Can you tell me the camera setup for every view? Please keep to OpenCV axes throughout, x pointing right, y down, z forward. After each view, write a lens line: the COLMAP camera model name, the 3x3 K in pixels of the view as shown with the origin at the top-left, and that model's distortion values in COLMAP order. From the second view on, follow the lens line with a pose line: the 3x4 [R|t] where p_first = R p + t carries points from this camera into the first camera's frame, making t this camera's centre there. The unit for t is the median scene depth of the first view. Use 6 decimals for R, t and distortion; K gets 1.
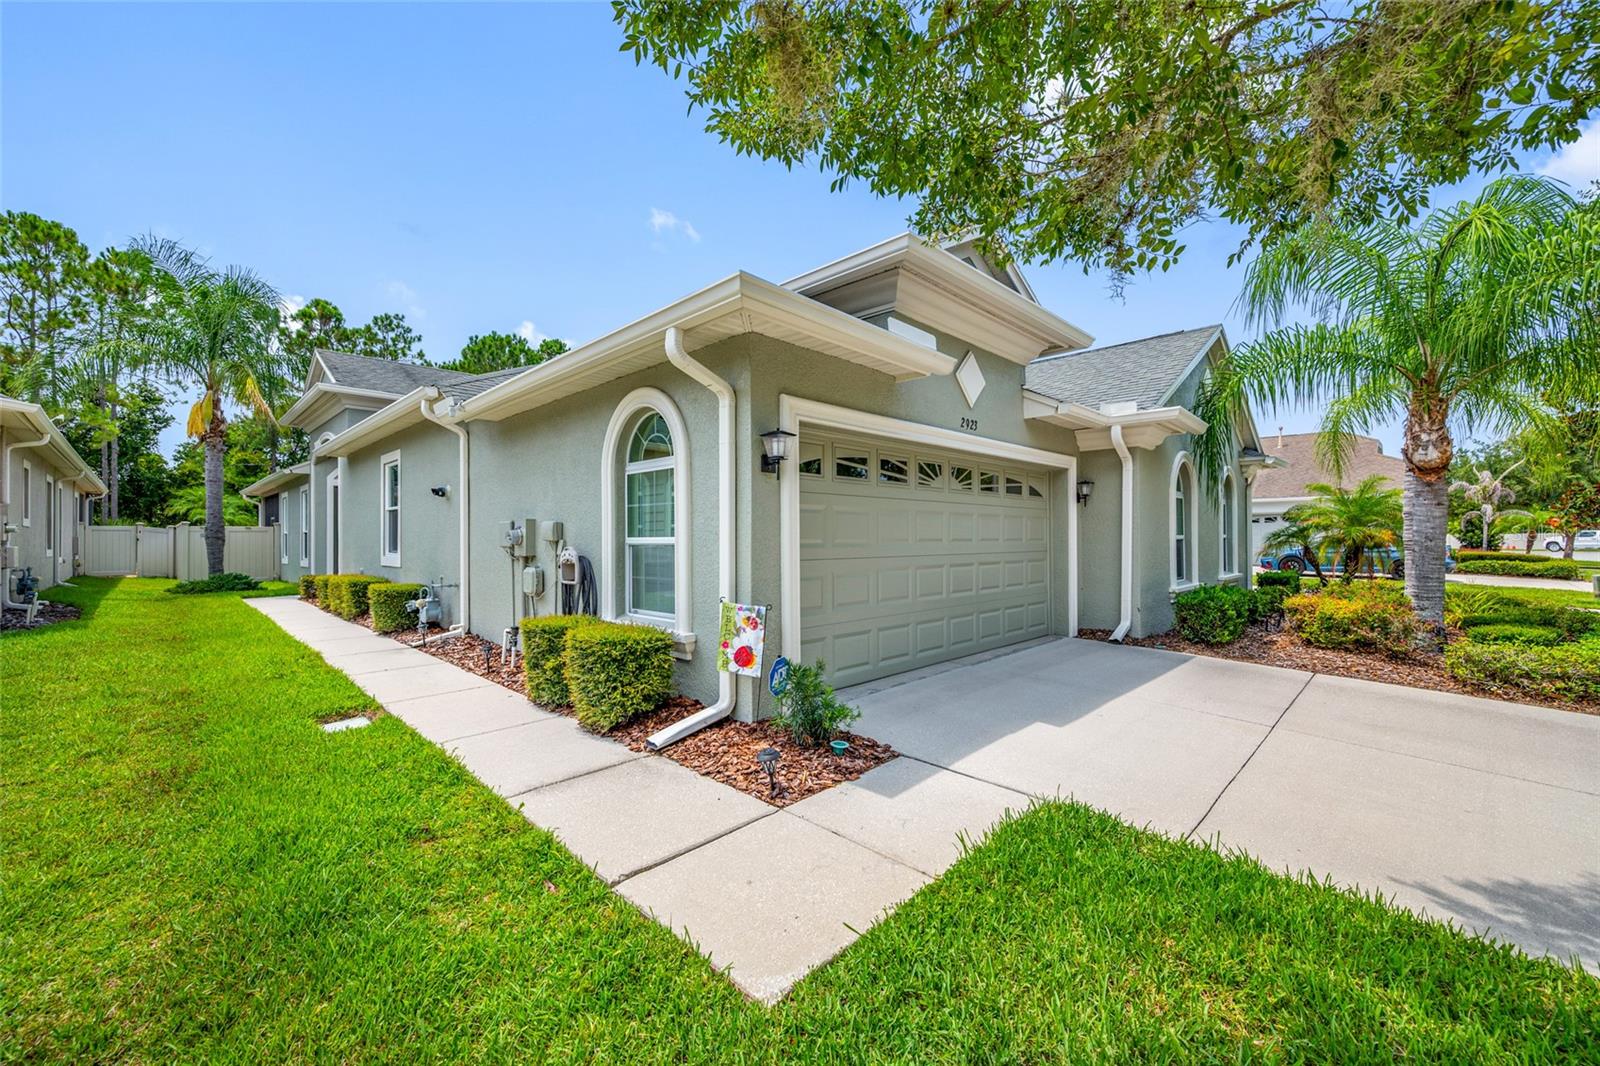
lens RADIAL K [[631.1, 0, 789.9], [0, 631.1, 542.7], [0, 0, 1]] dist [-0.000705, -0.000617]
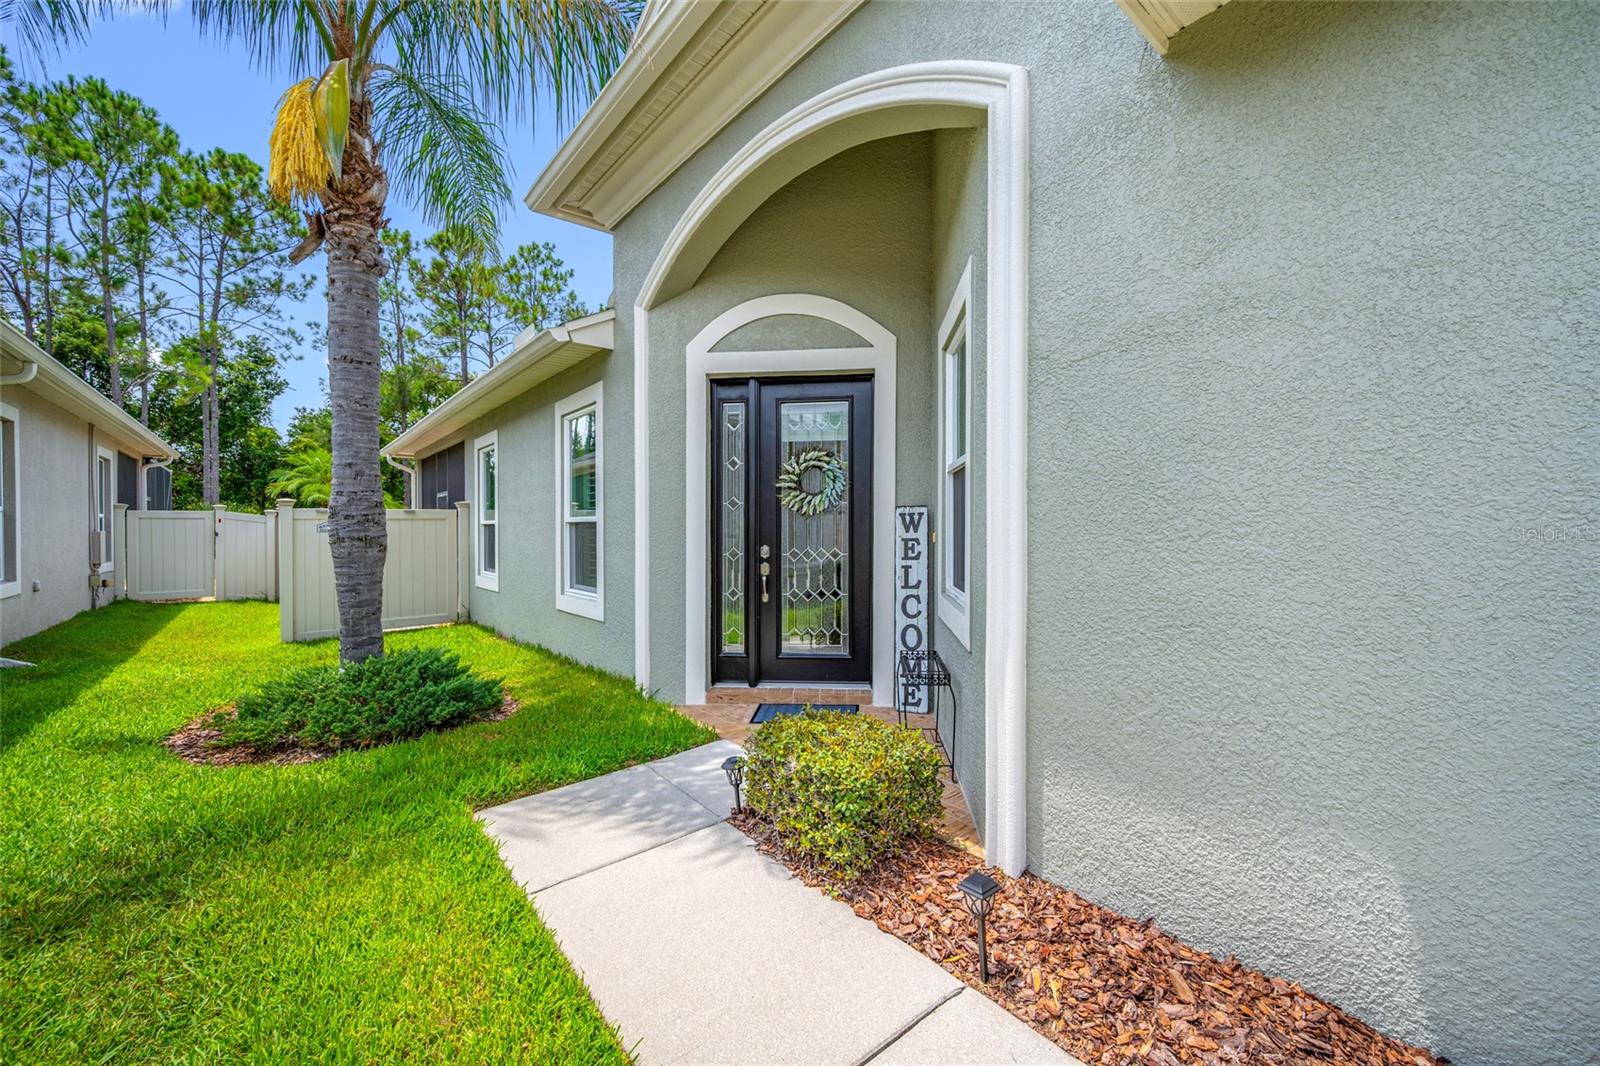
lens RADIAL K [[631.1, 0, 806.6], [0, 631.1, 525.9], [0, 0, 1]] dist [-0.000705, -0.000617]
pose [[0.995725, -0.004780, -0.092242, -0.356860], [0.004661, 0.999988, -0.001508, -0.007527], [0.092248, 0.001072, 0.995735, 0.381585]]
